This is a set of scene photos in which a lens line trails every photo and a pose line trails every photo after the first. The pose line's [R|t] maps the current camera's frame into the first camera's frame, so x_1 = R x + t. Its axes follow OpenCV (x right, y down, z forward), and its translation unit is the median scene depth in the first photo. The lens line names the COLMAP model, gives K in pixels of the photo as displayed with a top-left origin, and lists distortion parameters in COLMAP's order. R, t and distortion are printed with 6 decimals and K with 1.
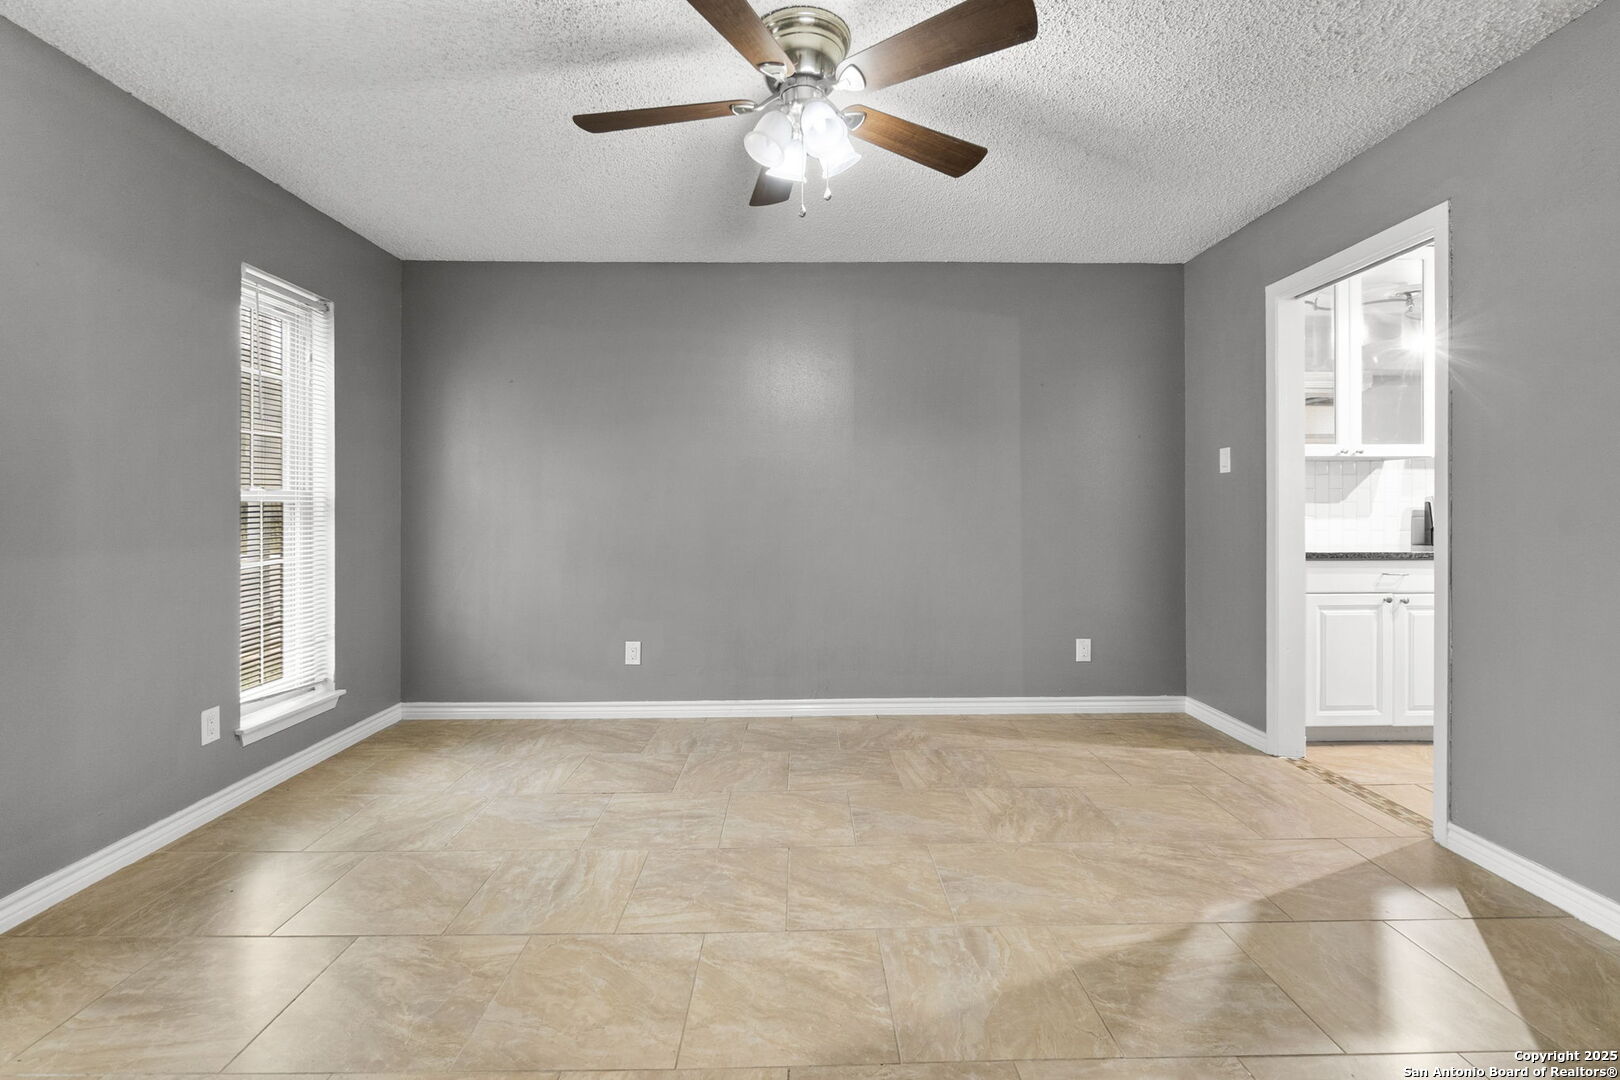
lens RADIAL K [[709.2, 0, 806.0], [0, 709.2, 509.2], [0, 0, 1]] dist [-0.003960, 0.001183]
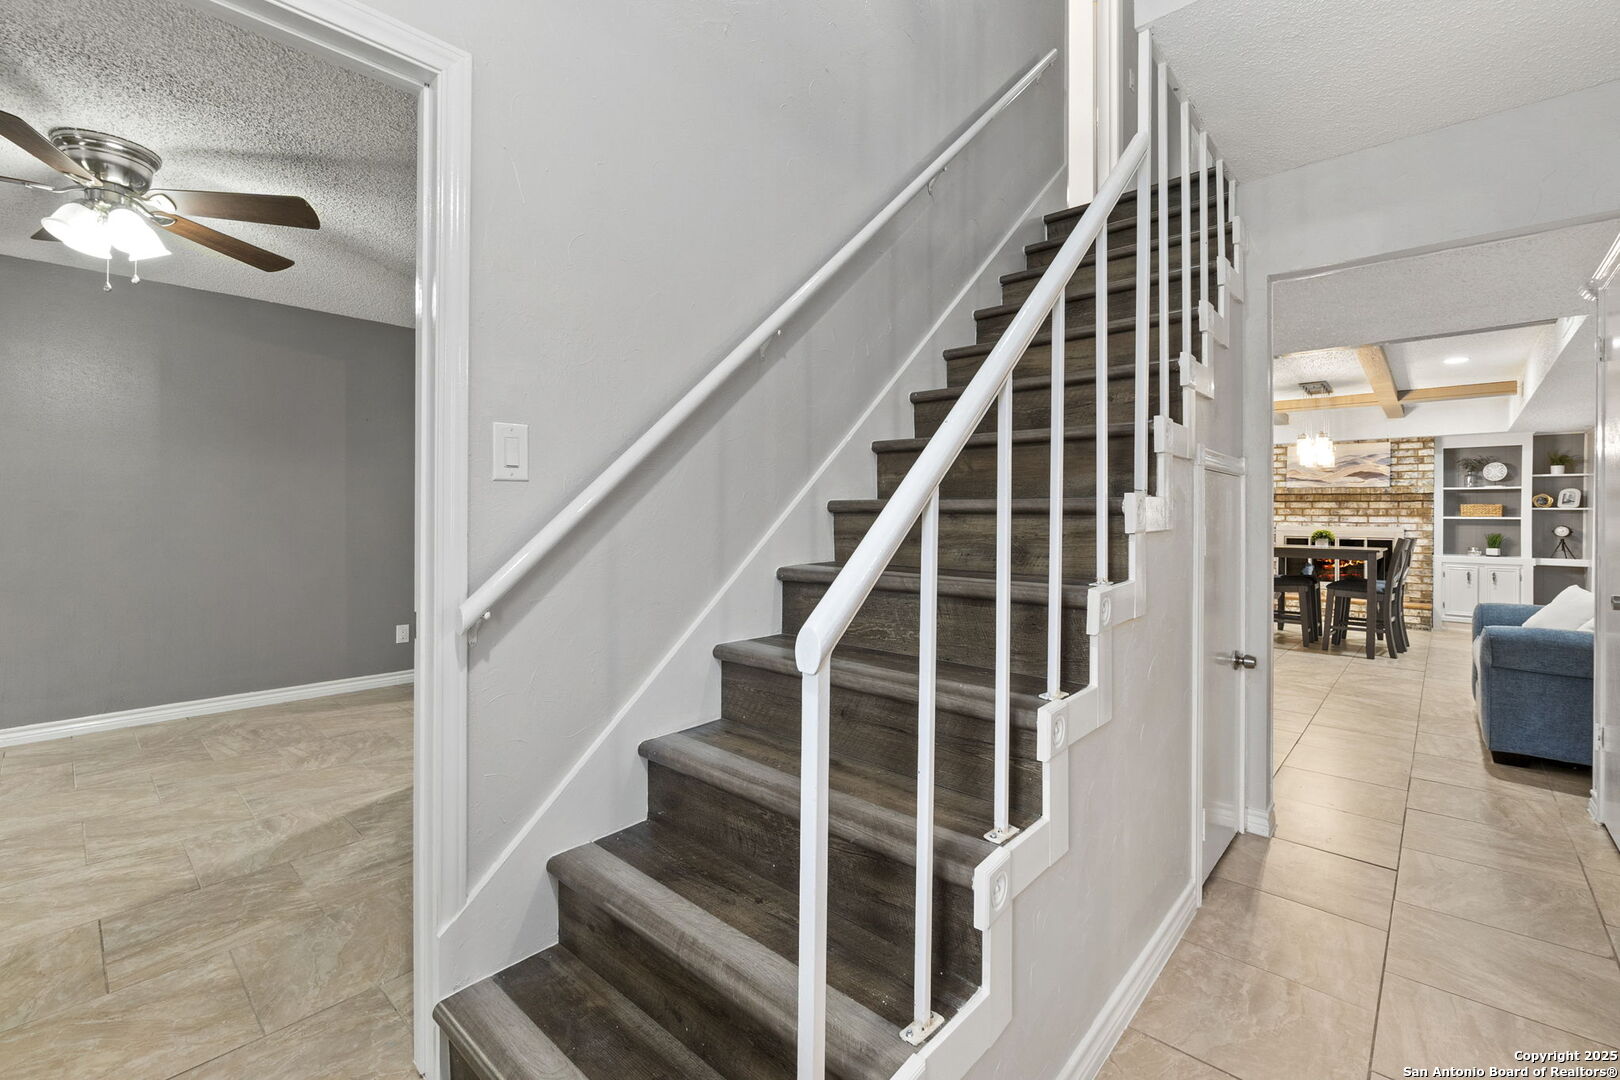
lens RADIAL K [[709.2, 0, 800.8], [0, 709.2, 518.7], [0, 0, 1]] dist [-0.003960, 0.001183]
pose [[0.691192, 0.005194, 0.722652, -0.057204], [-0.009737, 0.999950, 0.002126, -0.028861], [-0.722605, -0.008506, 0.691208, -0.714480]]
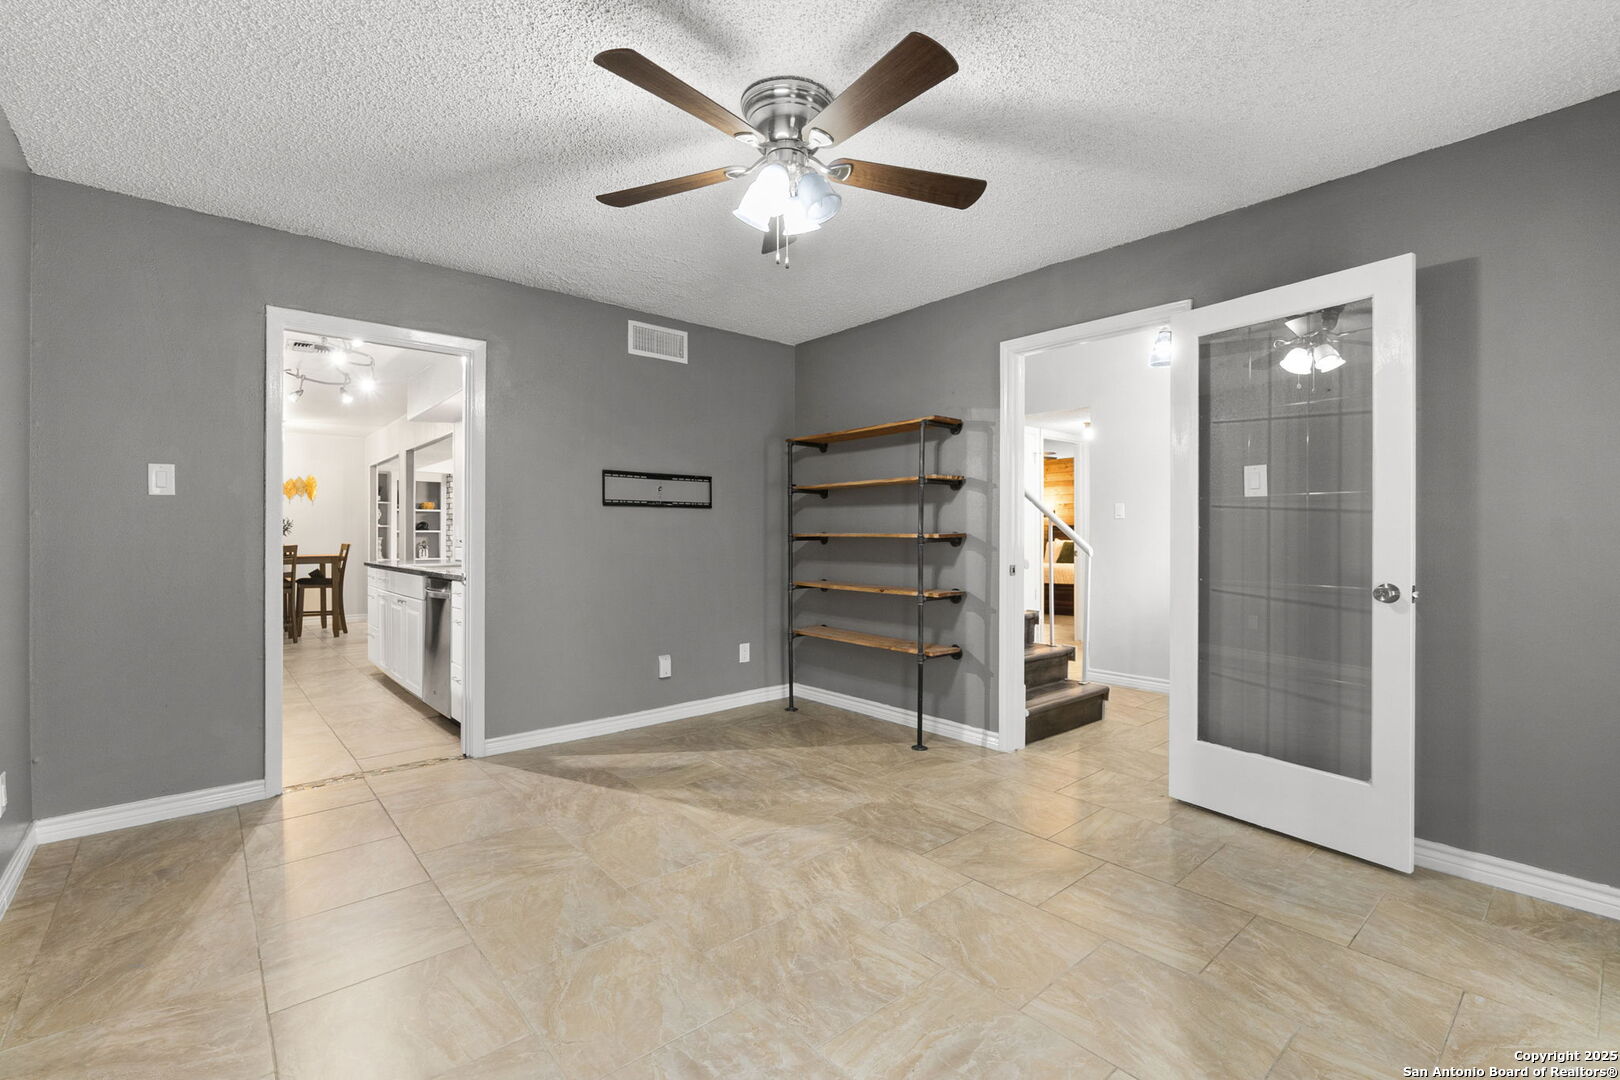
lens RADIAL K [[709.2, 0, 817.4], [0, 709.2, 536.9], [0, 0, 1]] dist [-0.003960, 0.001183]
pose [[-0.657342, 0.000699, 0.753592, -0.830712], [0.003975, 0.999989, 0.002540, -0.002384], [-0.753582, 0.004665, -0.657338, 1.649241]]
